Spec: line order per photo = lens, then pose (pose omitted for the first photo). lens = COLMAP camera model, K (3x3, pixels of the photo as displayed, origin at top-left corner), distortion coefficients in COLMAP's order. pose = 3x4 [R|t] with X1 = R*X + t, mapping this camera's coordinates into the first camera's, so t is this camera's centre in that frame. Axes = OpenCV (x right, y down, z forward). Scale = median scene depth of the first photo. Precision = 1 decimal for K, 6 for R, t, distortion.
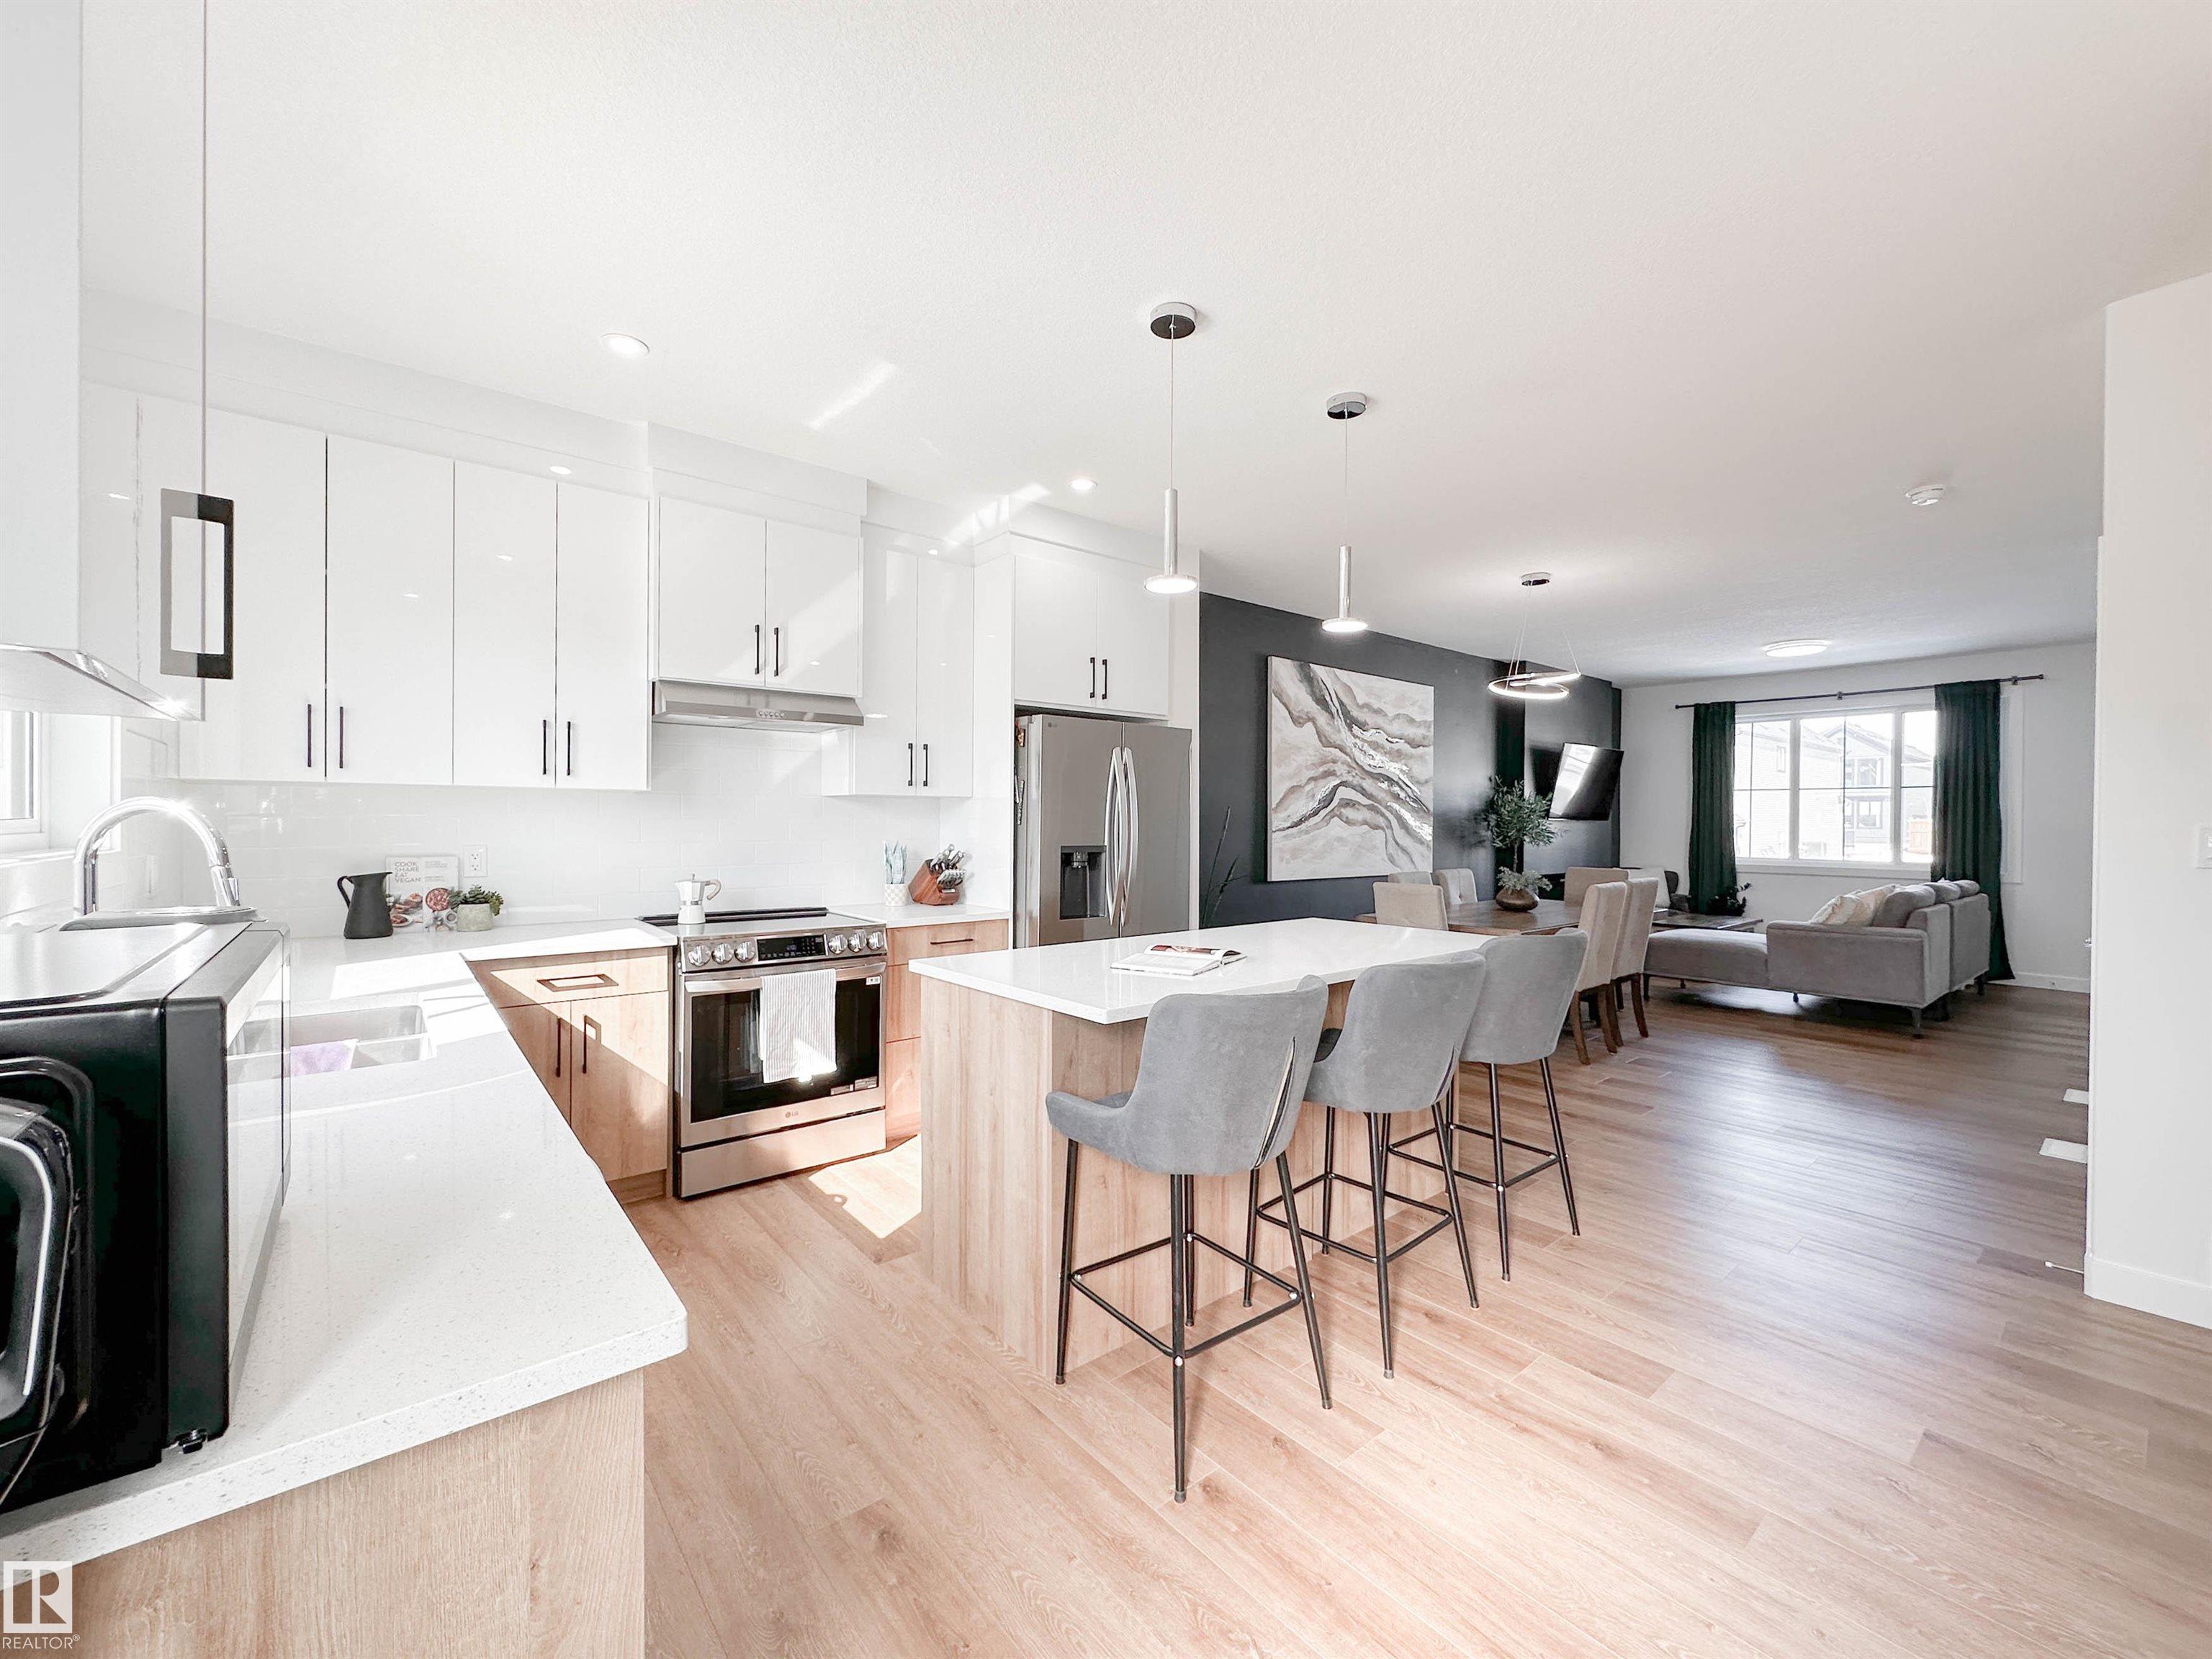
lens RADIAL K [[898.2, 0, 1110.9], [0, 898.2, 830.8], [0, 0, 1]] dist [0.000714, -0.000745]
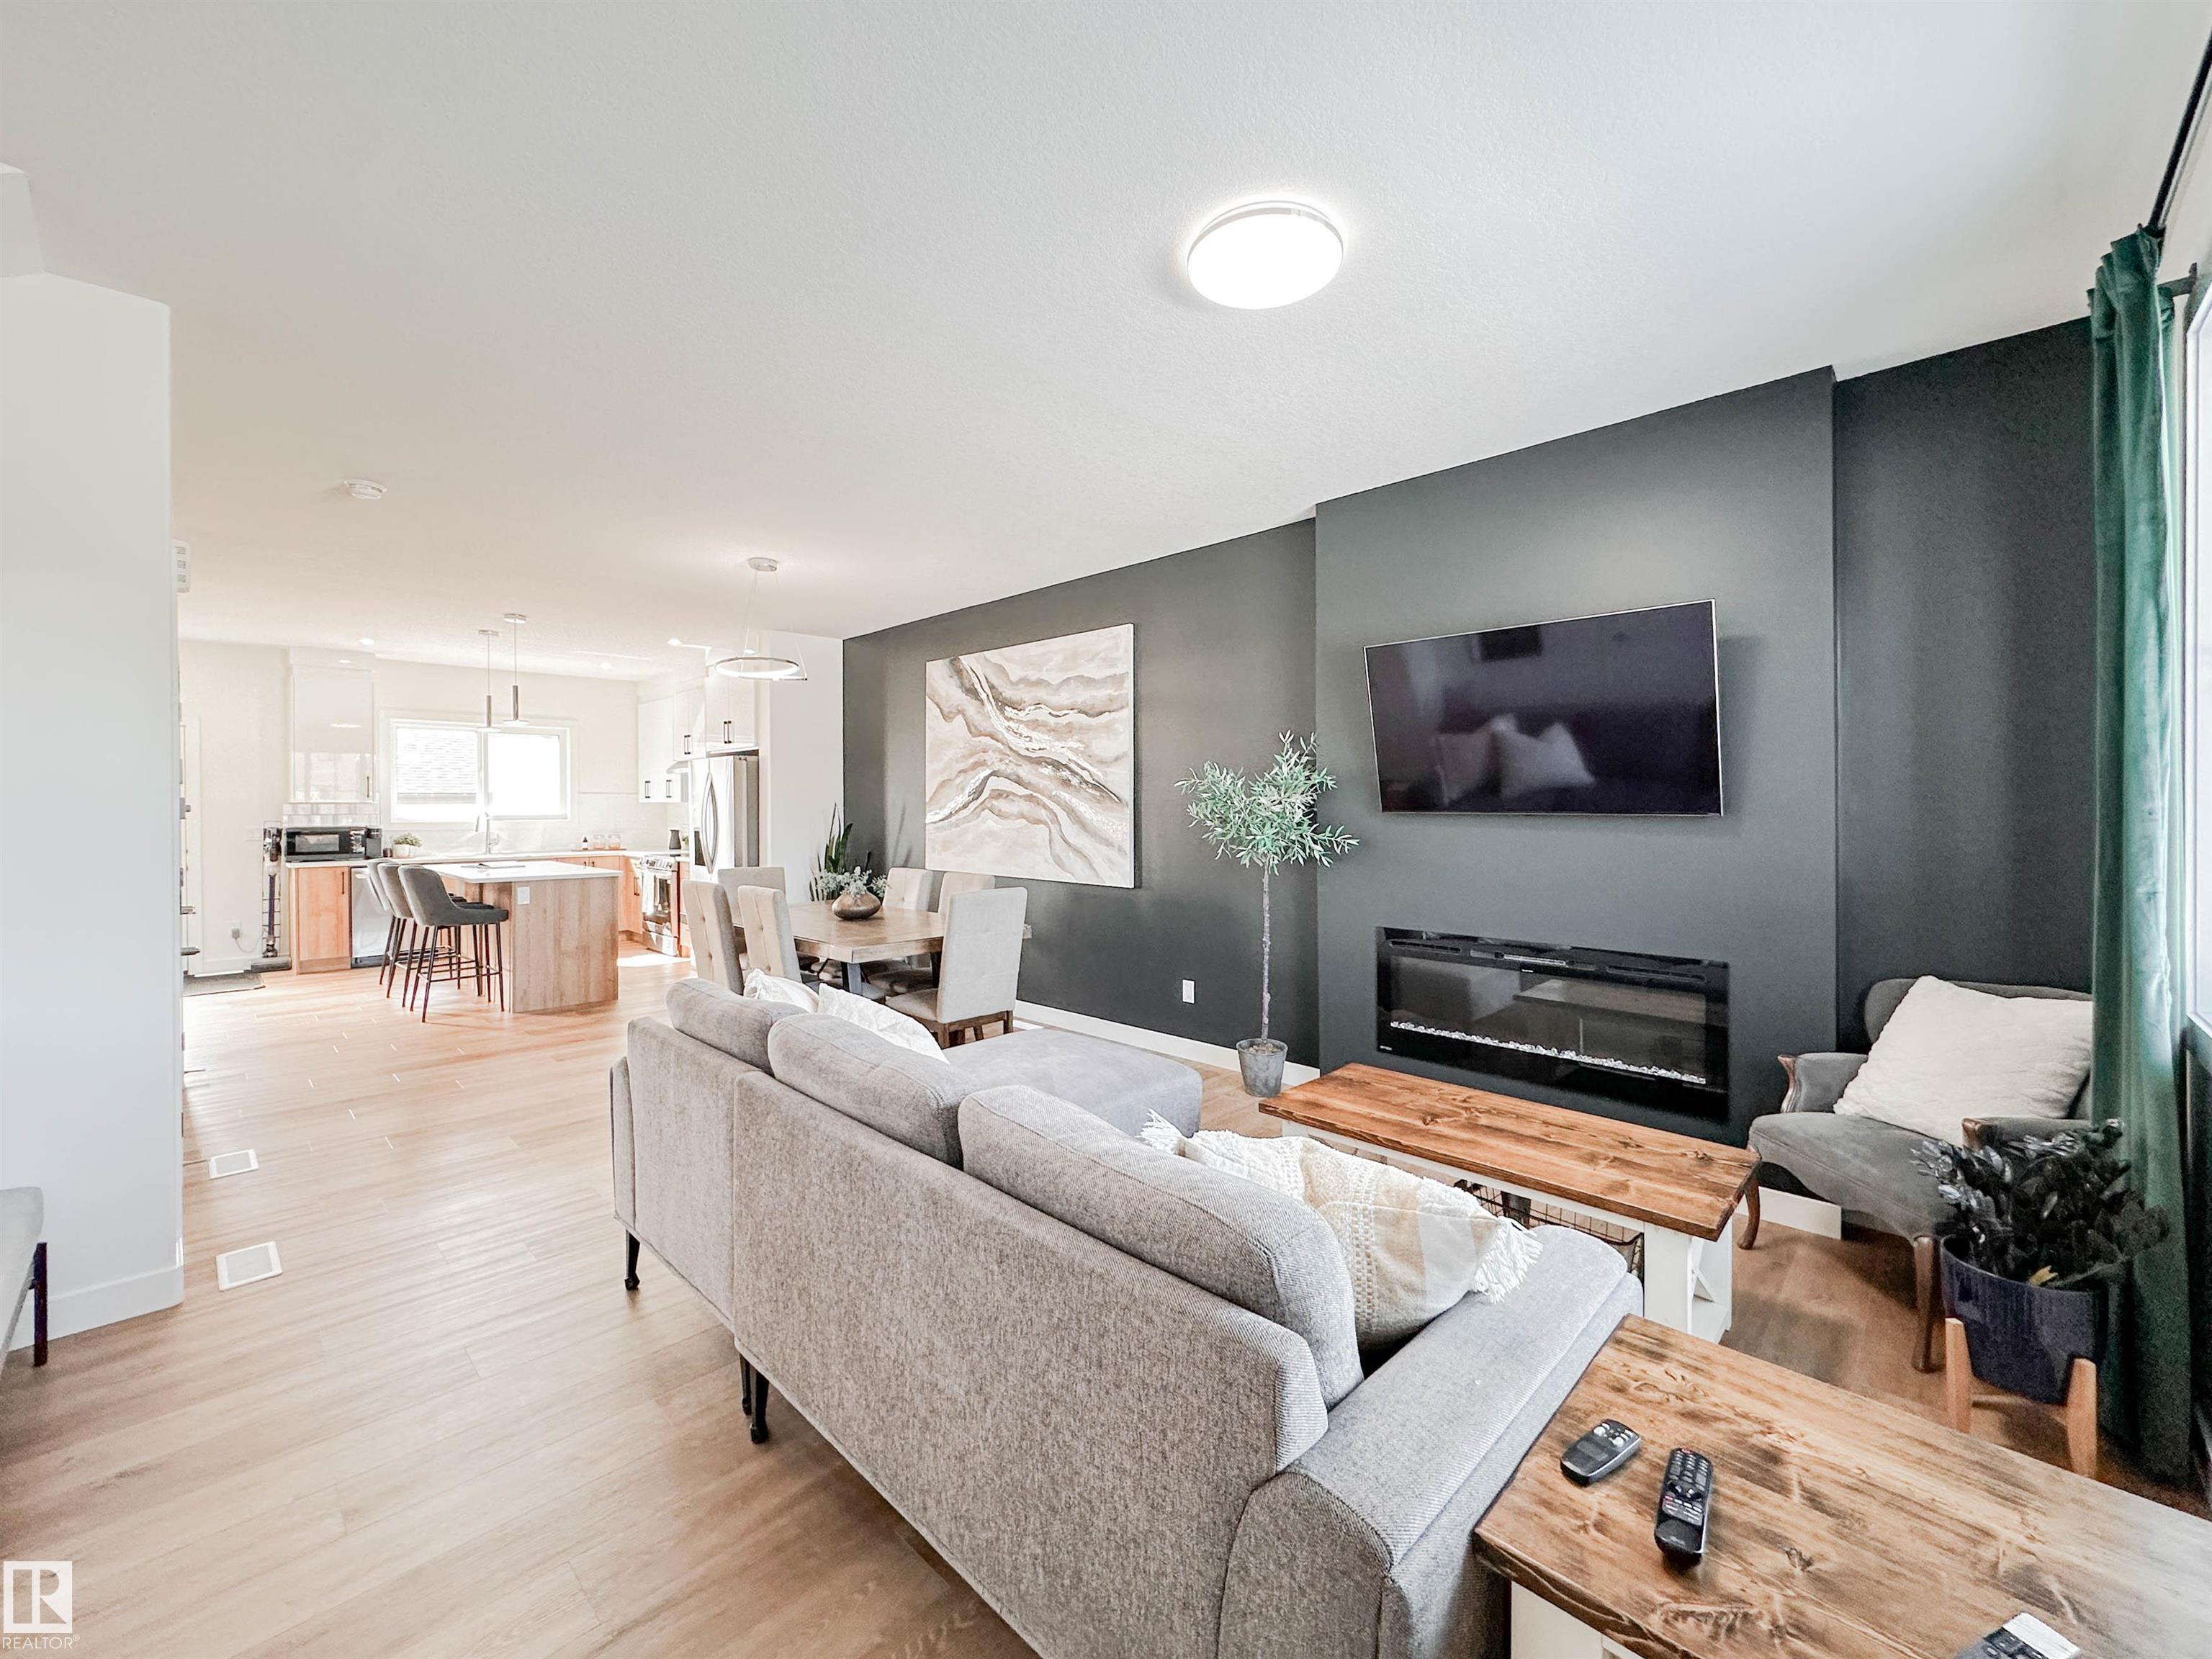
lens RADIAL K [[898.2, 0, 1112.0], [0, 898.2, 813.4], [0, 0, 1]] dist [0.000714, -0.000745]
pose [[0.106761, 0.002395, -0.994282, 1.213290], [-0.008544, 0.999962, 0.001491, -0.014424], [0.994248, 0.008336, 0.106777, 1.047374]]
